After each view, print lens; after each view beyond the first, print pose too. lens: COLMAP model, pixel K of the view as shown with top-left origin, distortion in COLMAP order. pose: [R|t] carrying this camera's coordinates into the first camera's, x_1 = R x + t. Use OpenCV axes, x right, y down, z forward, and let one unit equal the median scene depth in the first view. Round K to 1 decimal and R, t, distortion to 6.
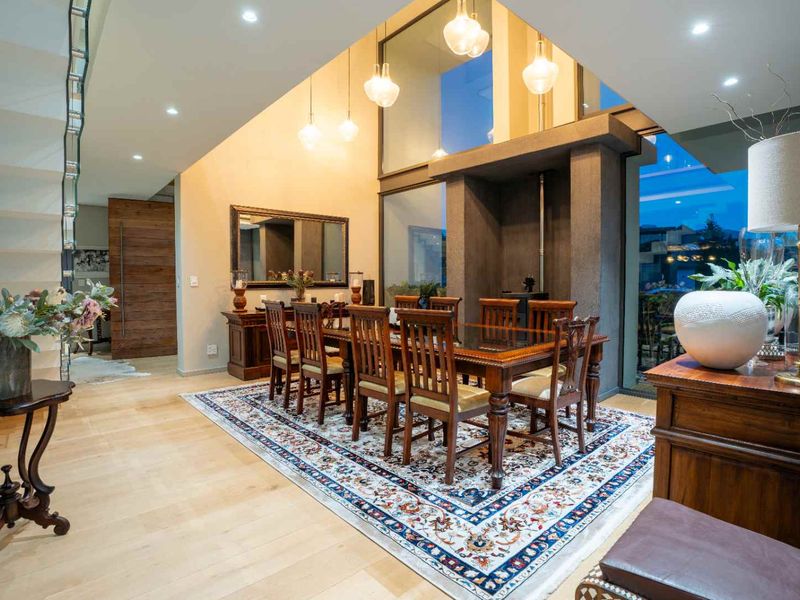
lens RADIAL K [[416.8, 0, 399.9], [0, 416.8, 299.2], [0, 0, 1]] dist [-0.053001, 0.006522]
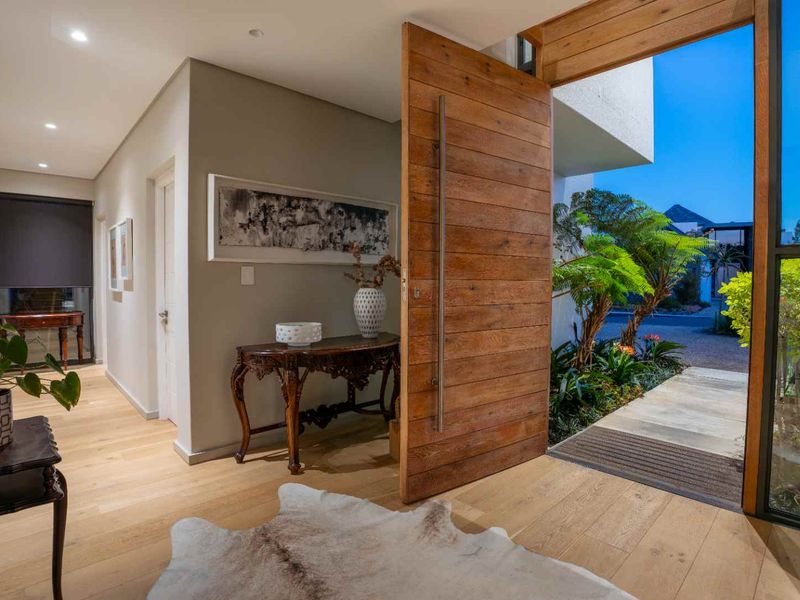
lens RADIAL K [[416.8, 0, 399.7], [0, 416.8, 296.5], [0, 0, 1]] dist [-0.053001, 0.006522]
pose [[0.999583, 0.011157, 0.026641, -0.653103], [-0.011123, 0.999937, -0.001408, -0.020251], [-0.026656, 0.001111, 0.999644, 0.594298]]
